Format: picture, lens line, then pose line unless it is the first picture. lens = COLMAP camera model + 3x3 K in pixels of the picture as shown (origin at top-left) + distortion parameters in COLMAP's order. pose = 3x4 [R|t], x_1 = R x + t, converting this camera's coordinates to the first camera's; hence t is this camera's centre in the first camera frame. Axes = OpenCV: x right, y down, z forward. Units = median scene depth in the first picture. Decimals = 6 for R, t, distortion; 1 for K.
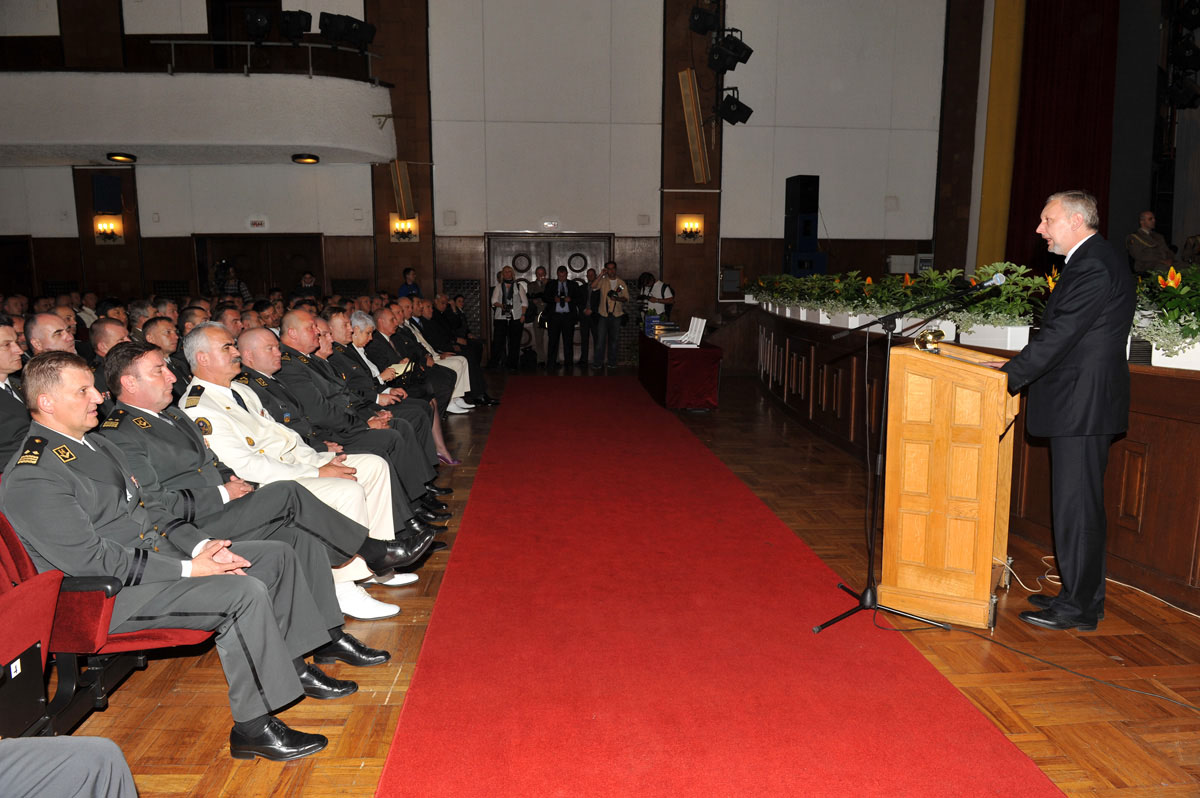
lens RADIAL K [[835.9, 0, 600.5], [0, 835.9, 399.9], [0, 0, 1]] dist [-0.001927, -0.000227]
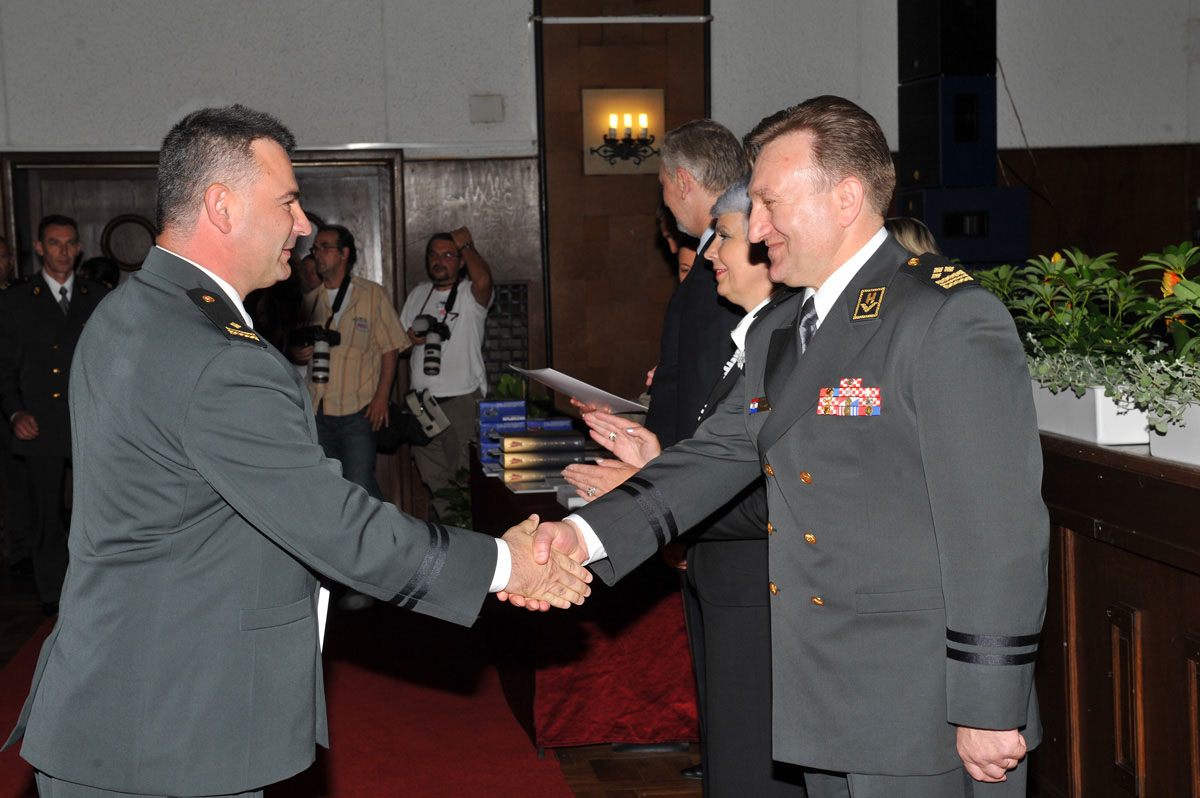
lens RADIAL K [[1955.5, 0, 599.4], [0, 1955.5, 398.0], [0, 0, 1]] dist [0.161410, 0.000000]
pose [[0.996808, -0.032881, 0.072754, 0.035142], [0.038659, 0.996086, -0.079491, -0.033210], [-0.069856, 0.082050, 0.994177, 0.215041]]
